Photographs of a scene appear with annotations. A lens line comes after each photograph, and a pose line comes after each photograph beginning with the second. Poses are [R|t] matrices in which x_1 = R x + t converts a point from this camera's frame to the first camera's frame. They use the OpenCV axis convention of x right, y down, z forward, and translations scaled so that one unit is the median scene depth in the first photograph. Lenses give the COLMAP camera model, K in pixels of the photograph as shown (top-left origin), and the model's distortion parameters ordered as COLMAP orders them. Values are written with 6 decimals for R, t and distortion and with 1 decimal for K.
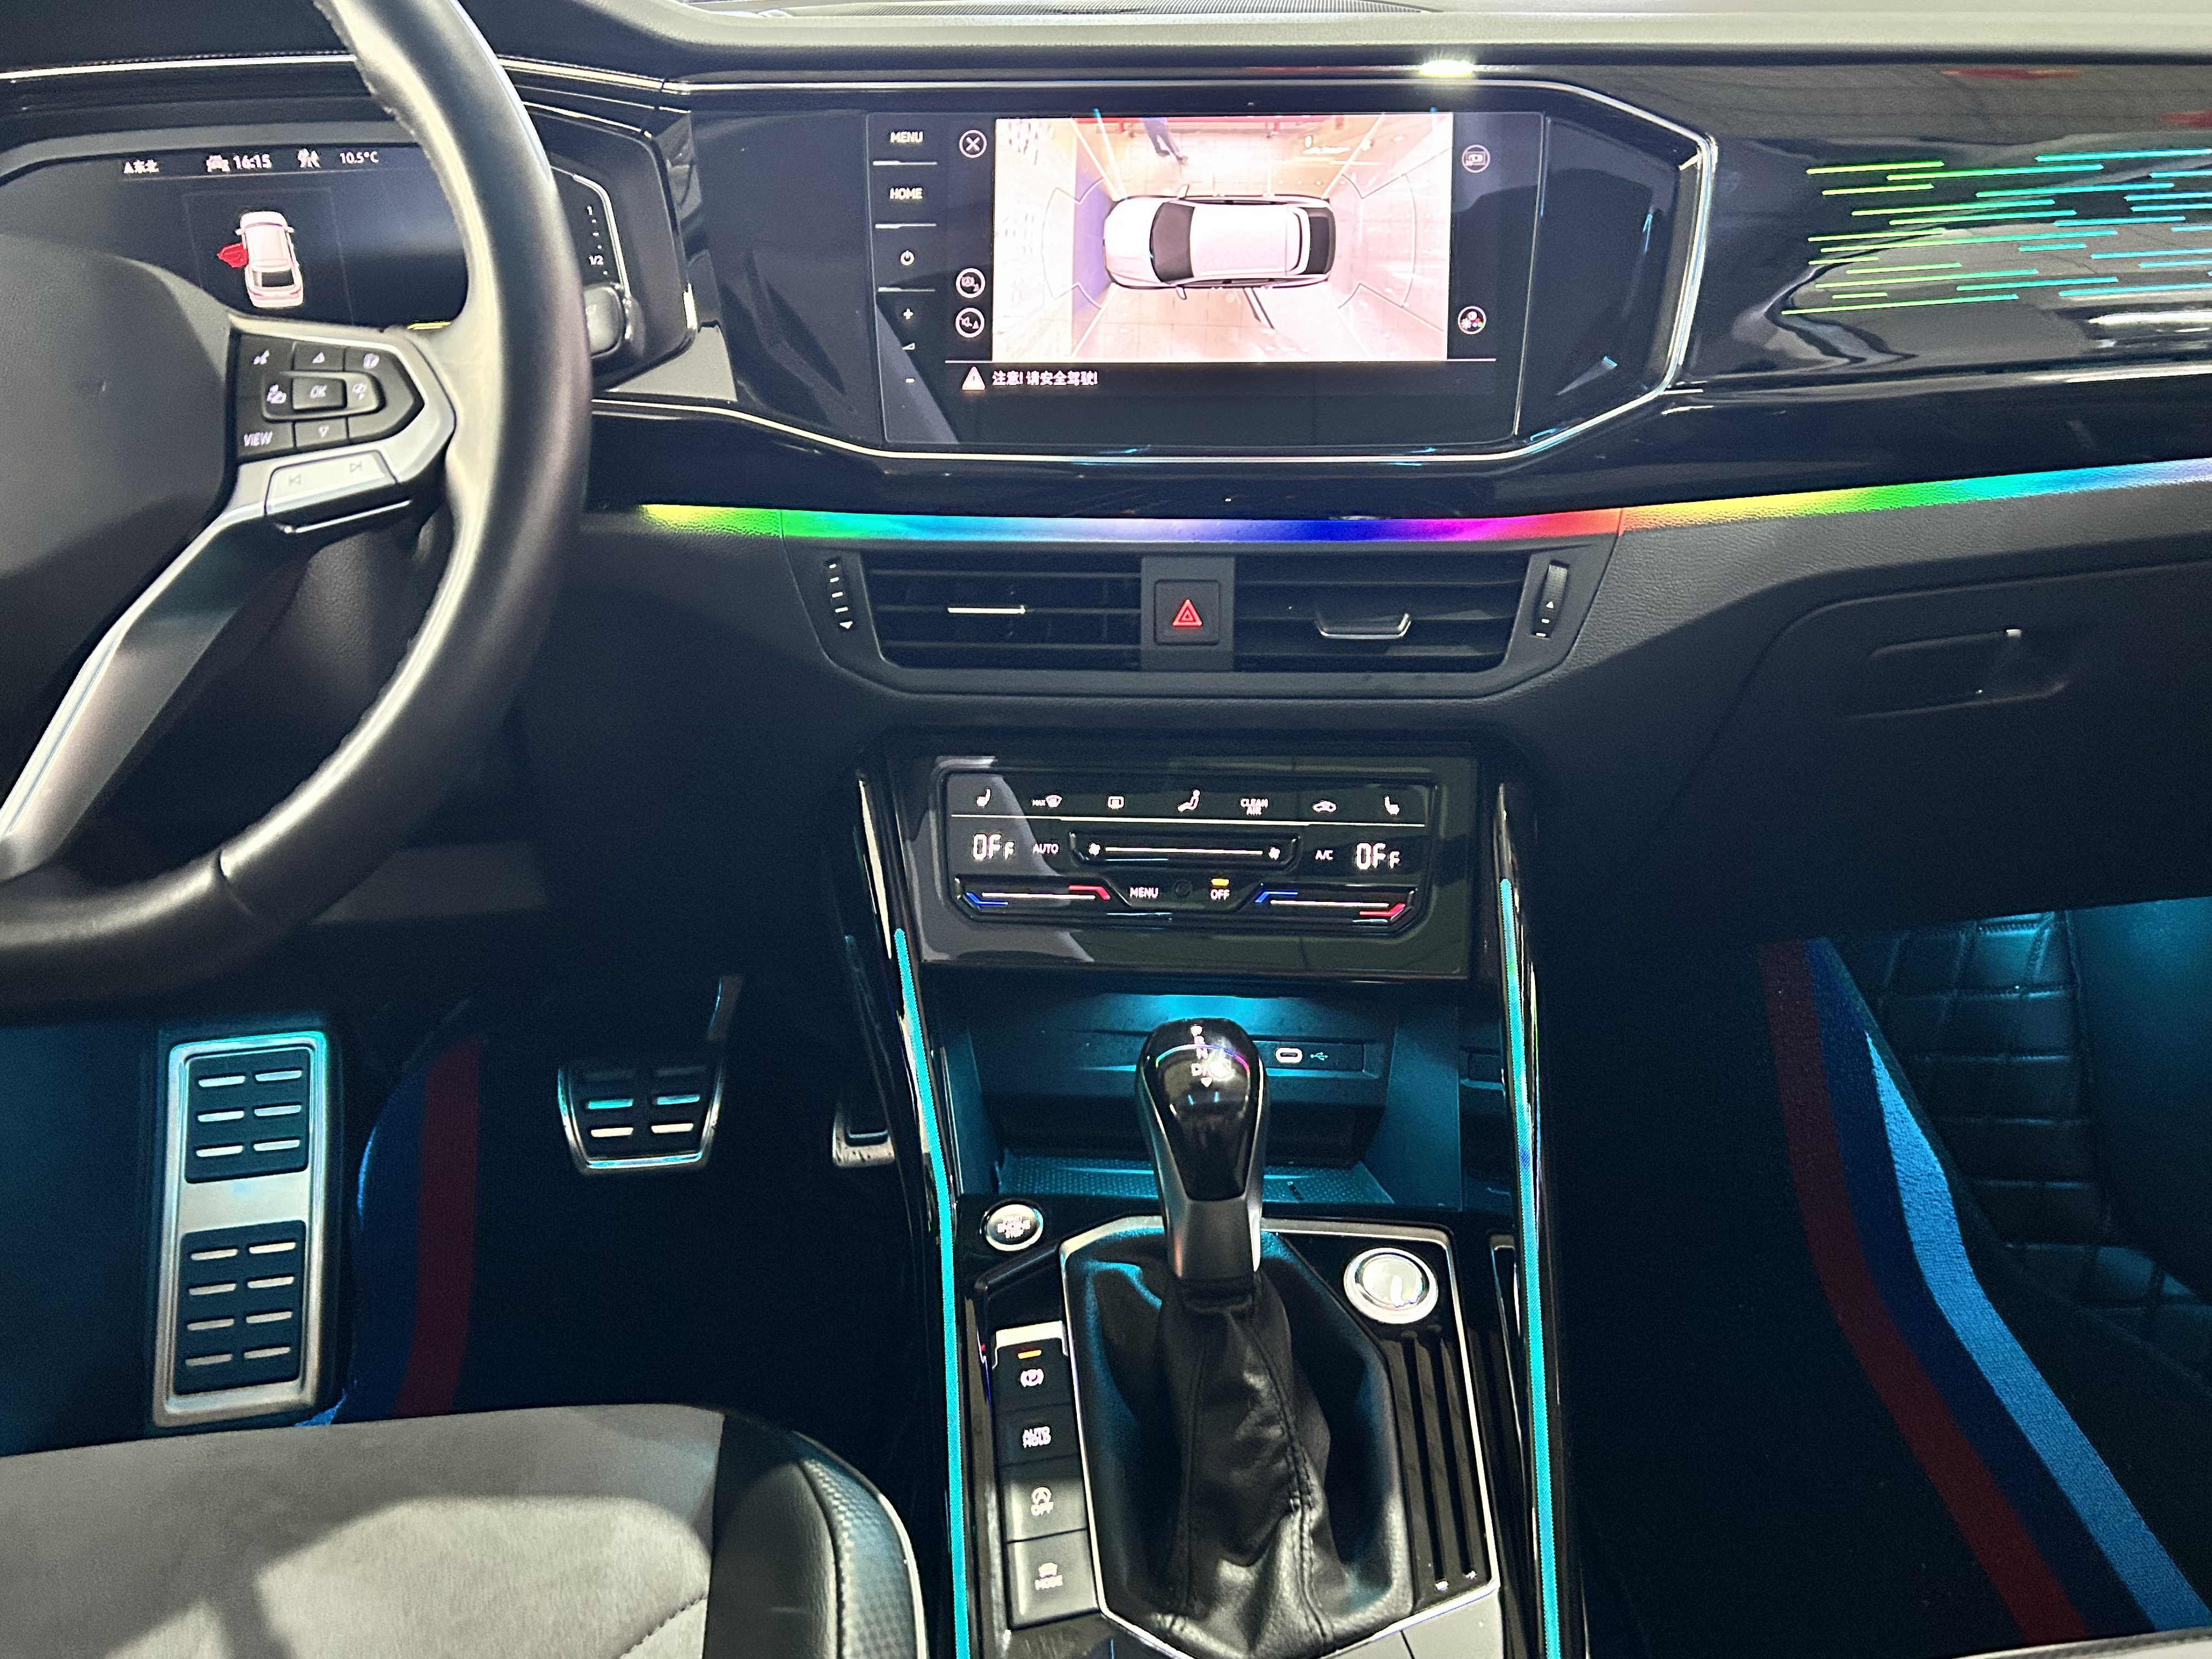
lens RADIAL K [[1804.6, 0, 1103.4], [0, 1804.6, 838.3], [0, 0, 1]] dist [0.071107, -0.072633]
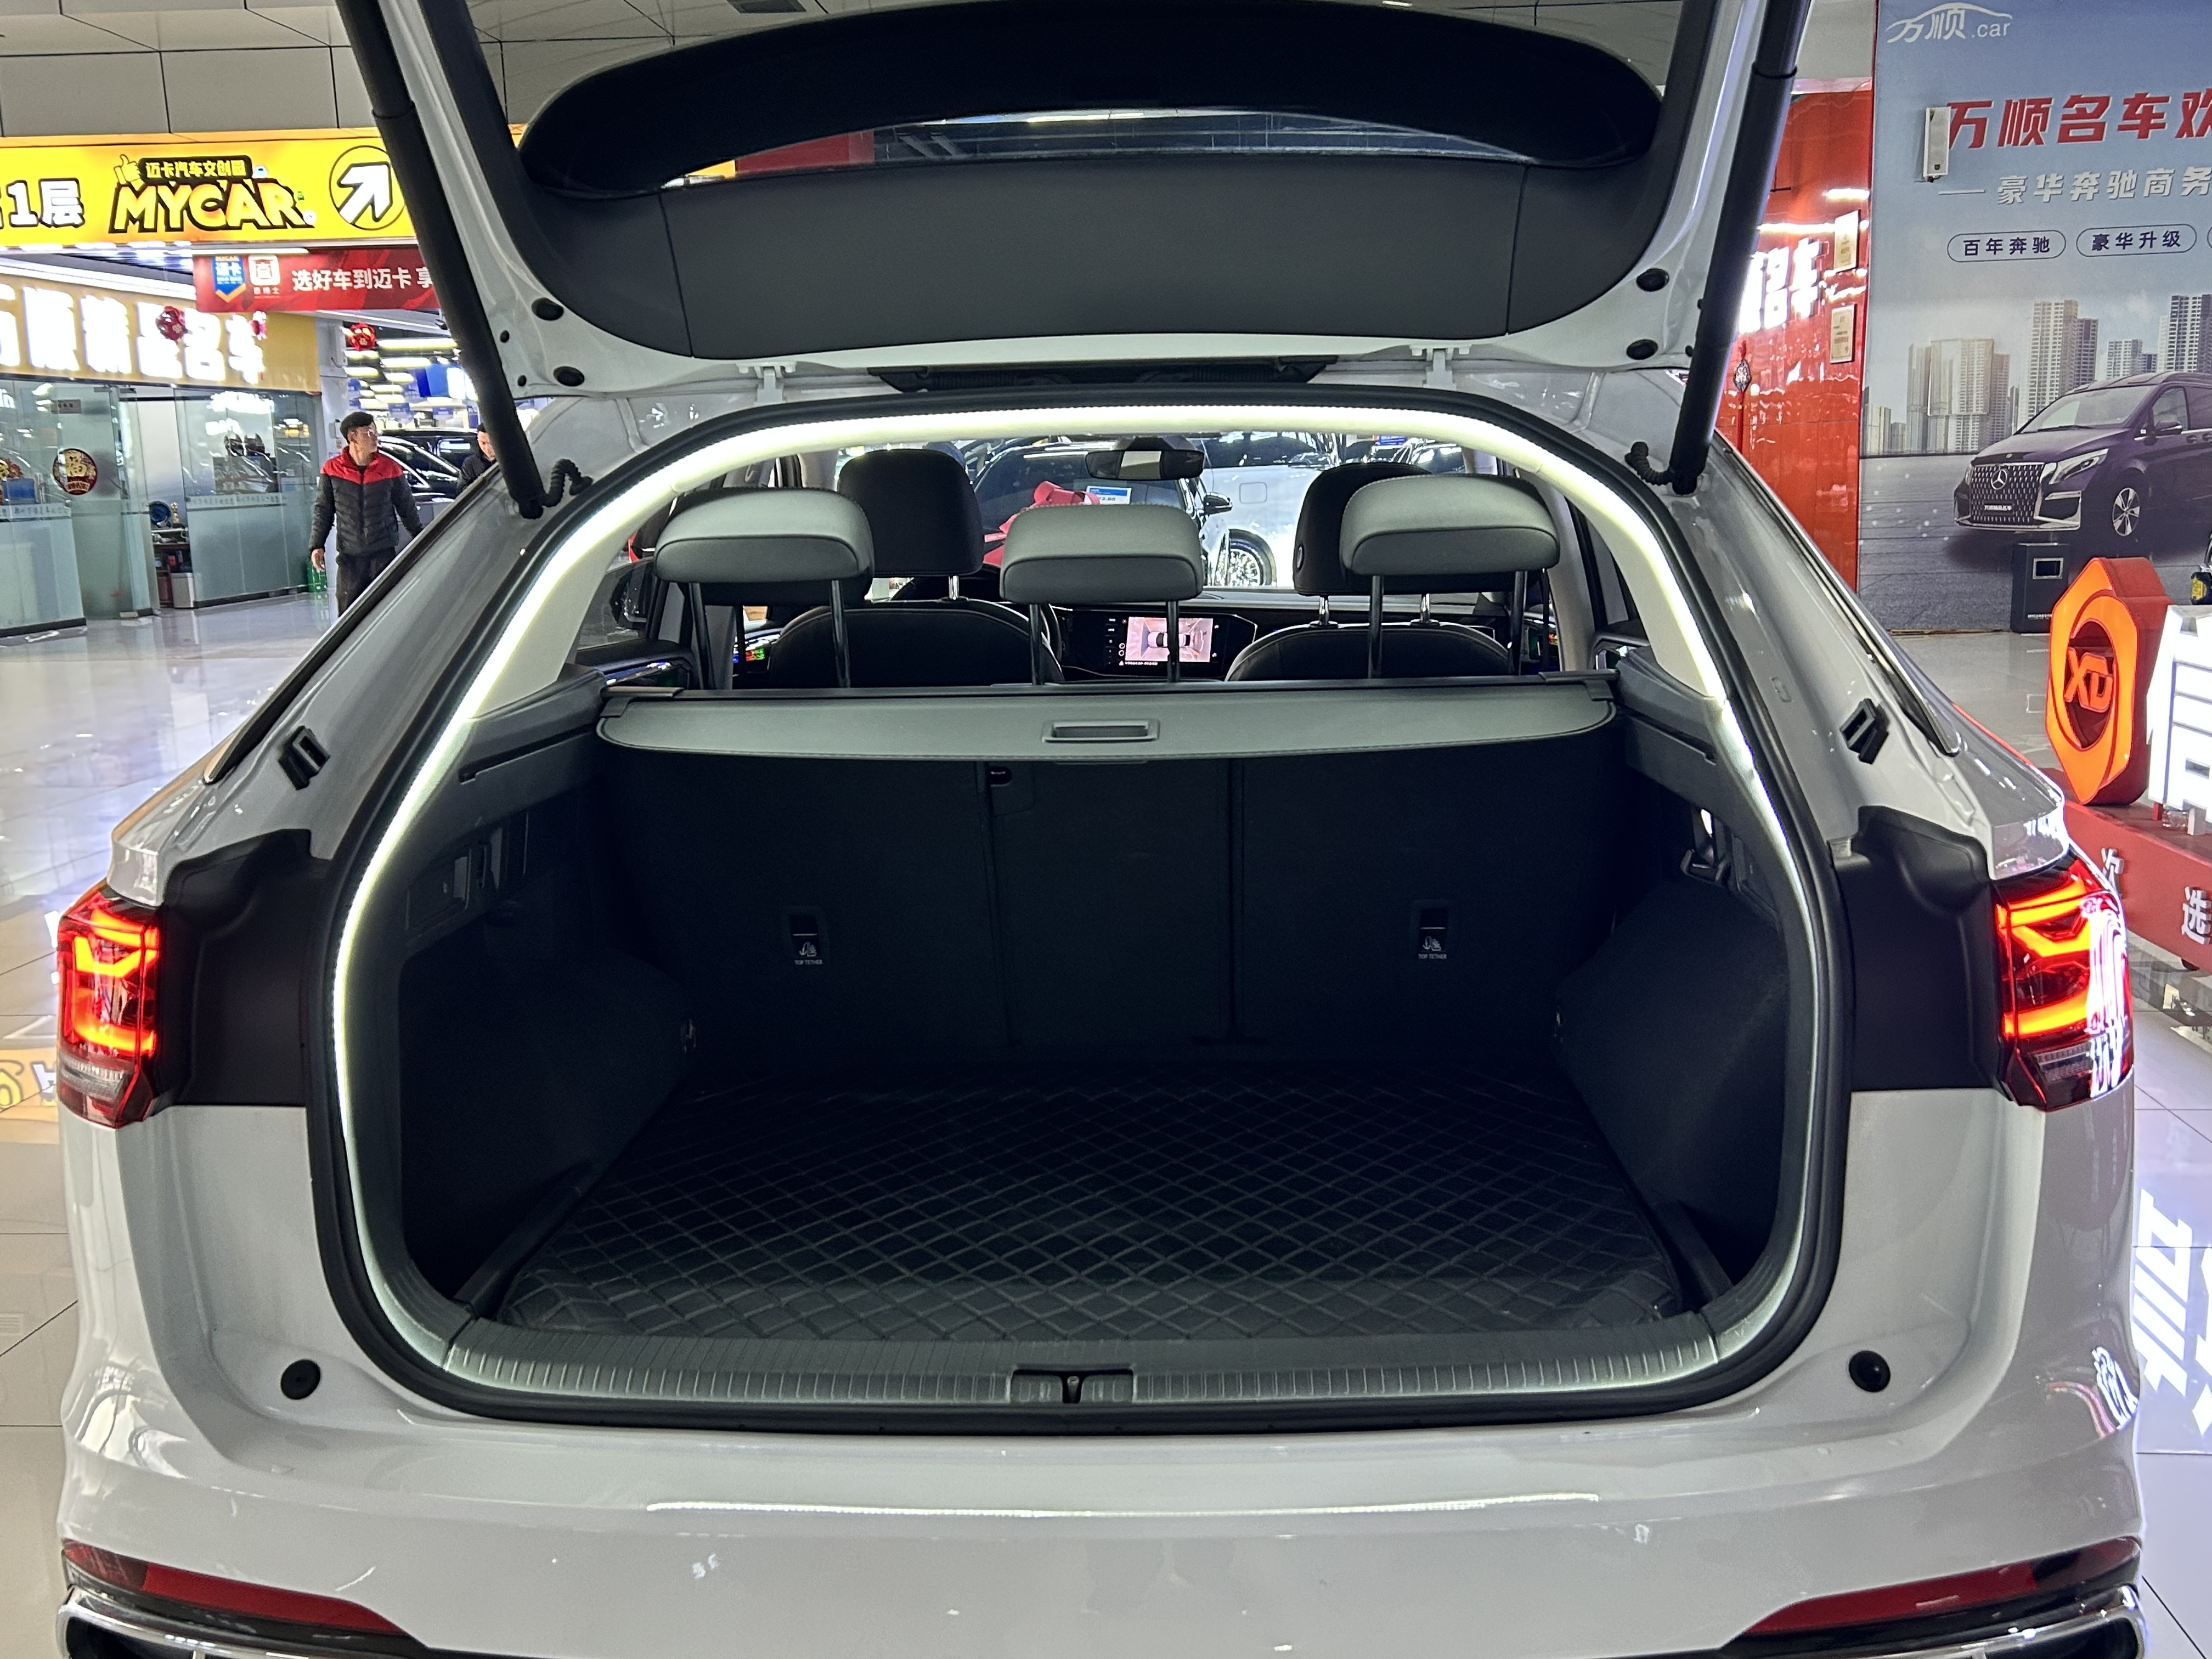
lens RADIAL K [[2144.7, 0, 1120.5], [0, 2144.7, 835.6], [0, 0, 1]] dist [-0.000970, 0.066242]
pose [[0.994126, 0.039693, -0.100686, 0.544320], [-0.064783, 0.963486, -0.259804, 1.741286], [0.086697, 0.264801, 0.960398, -4.561313]]
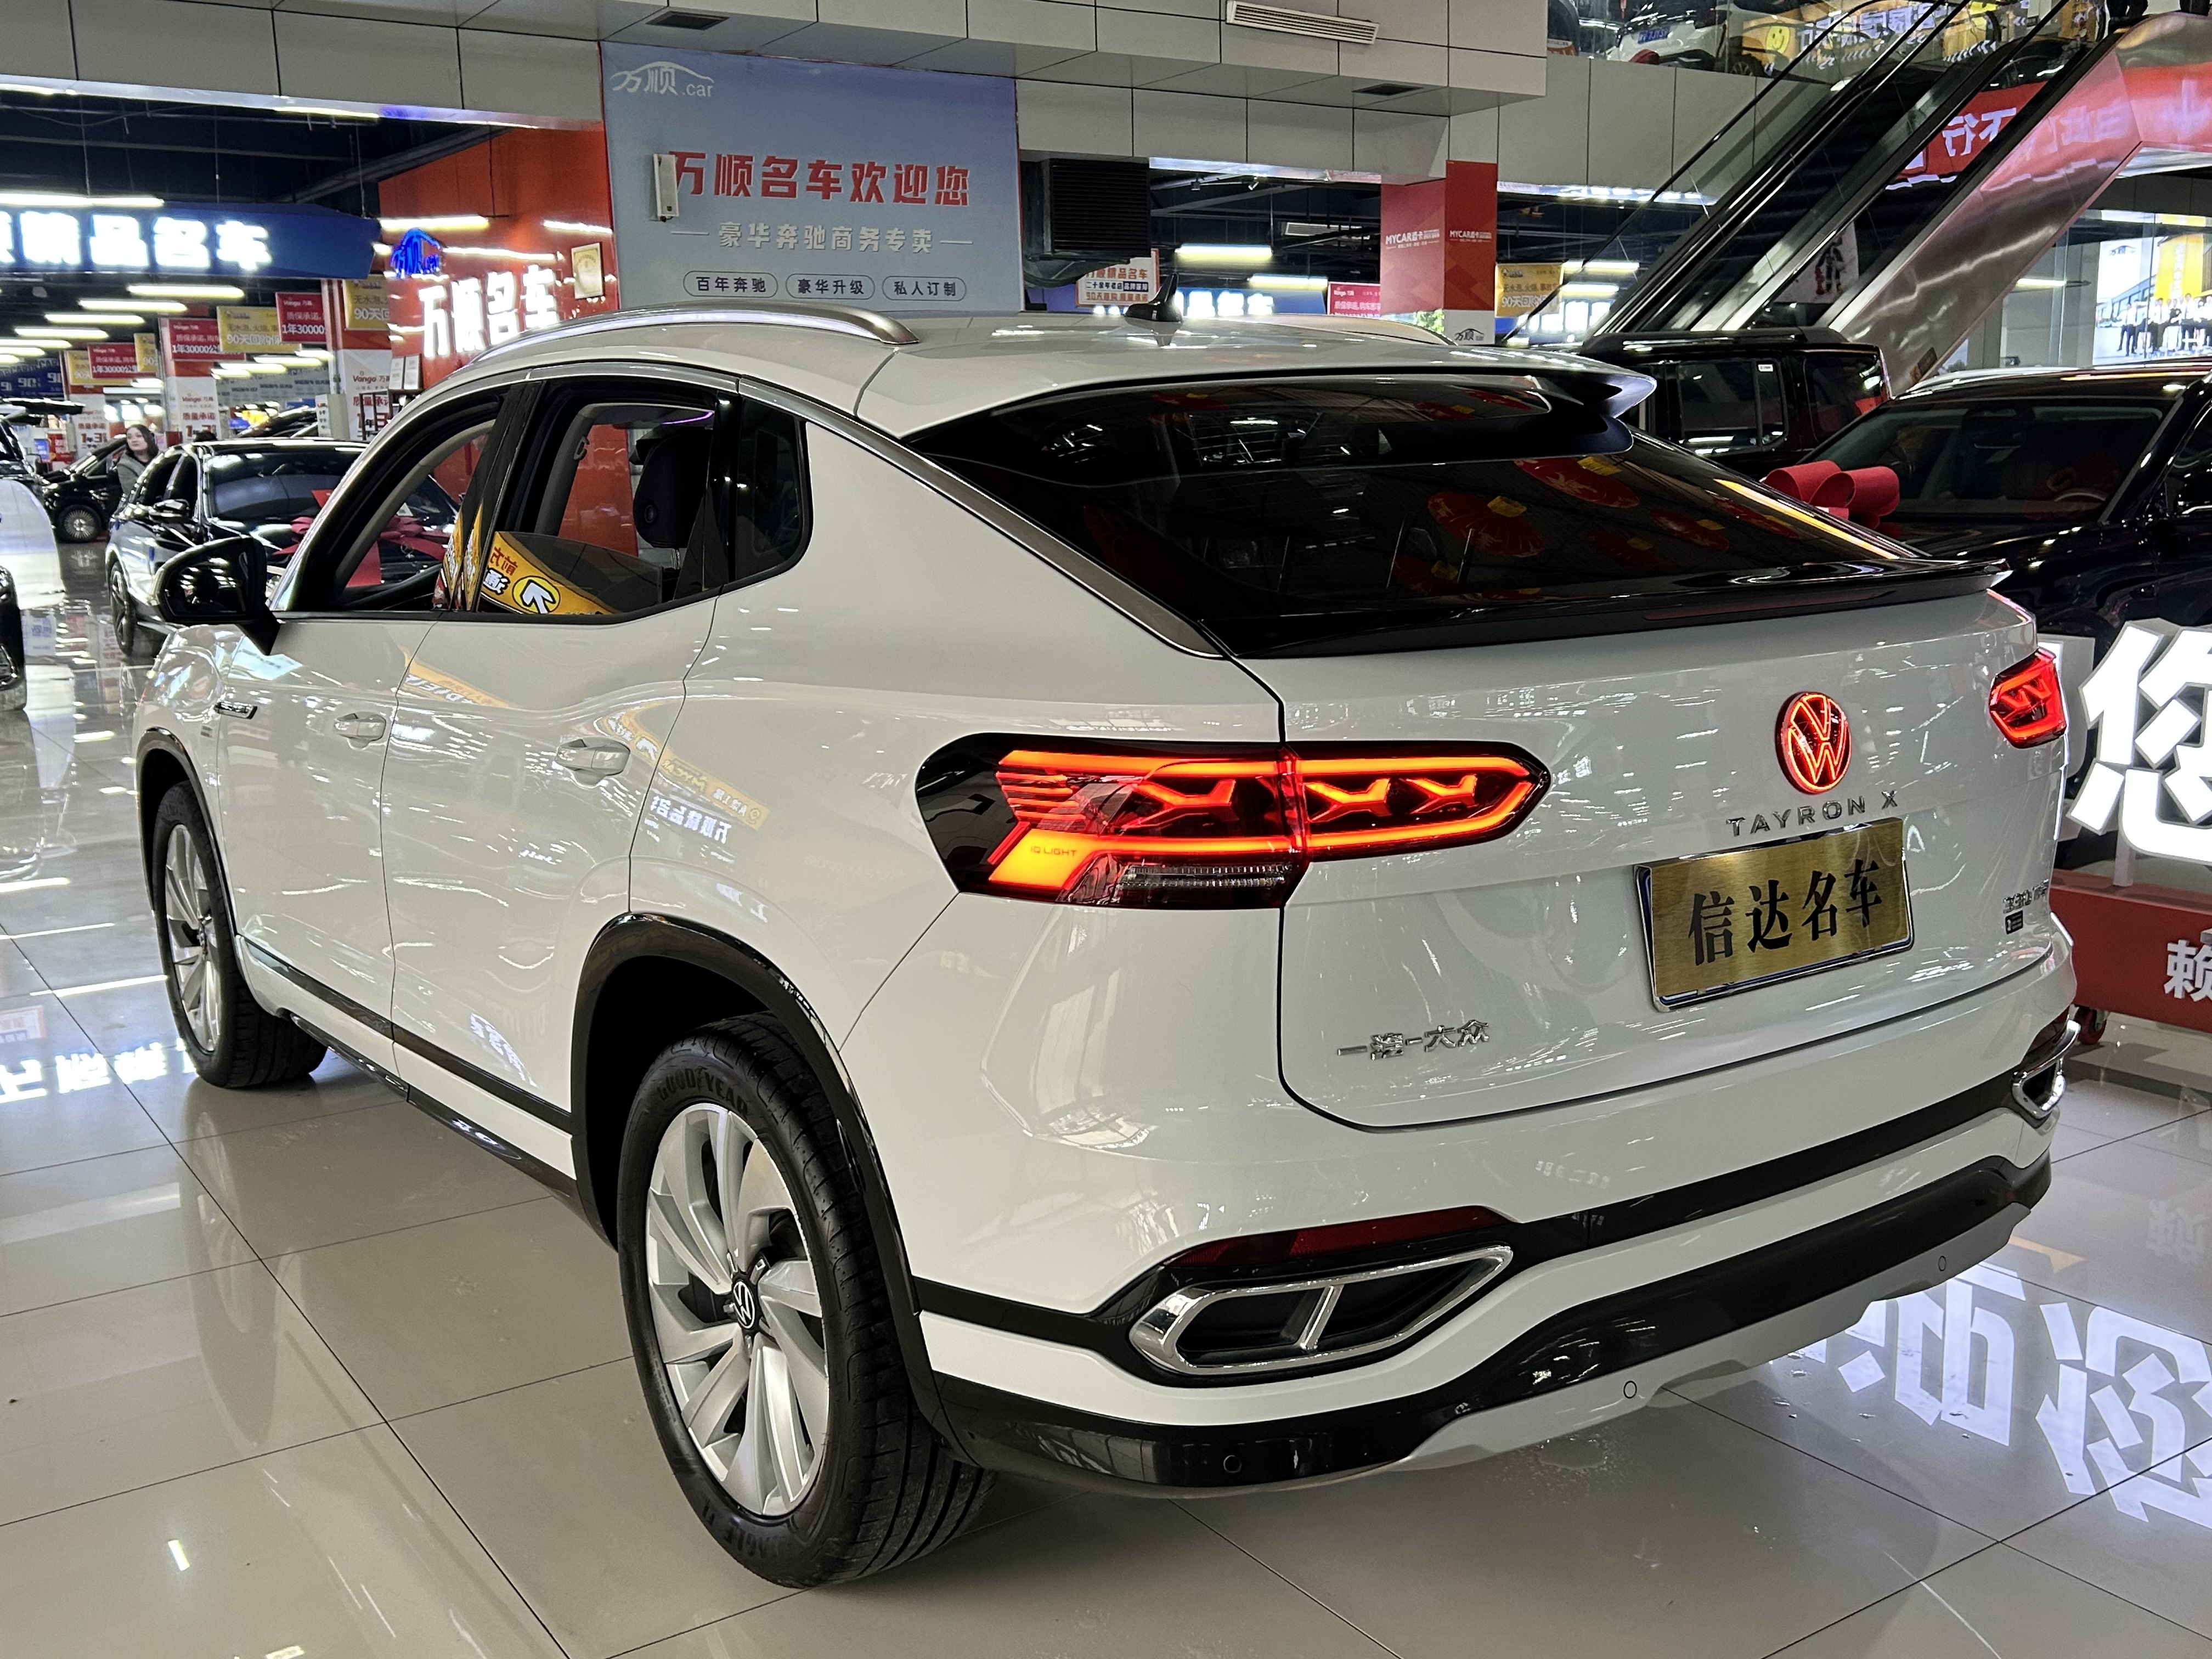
lens RADIAL K [[2133.3, 0, 1100.8], [0, 2133.3, 851.4], [0, 0, 1]] dist [0.047520, -0.014252]
pose [[0.851749, -0.073726, 0.518737, -2.289961], [0.212527, 0.953560, -0.213437, 2.014003], [-0.478911, 0.292040, 0.827863, -4.794356]]
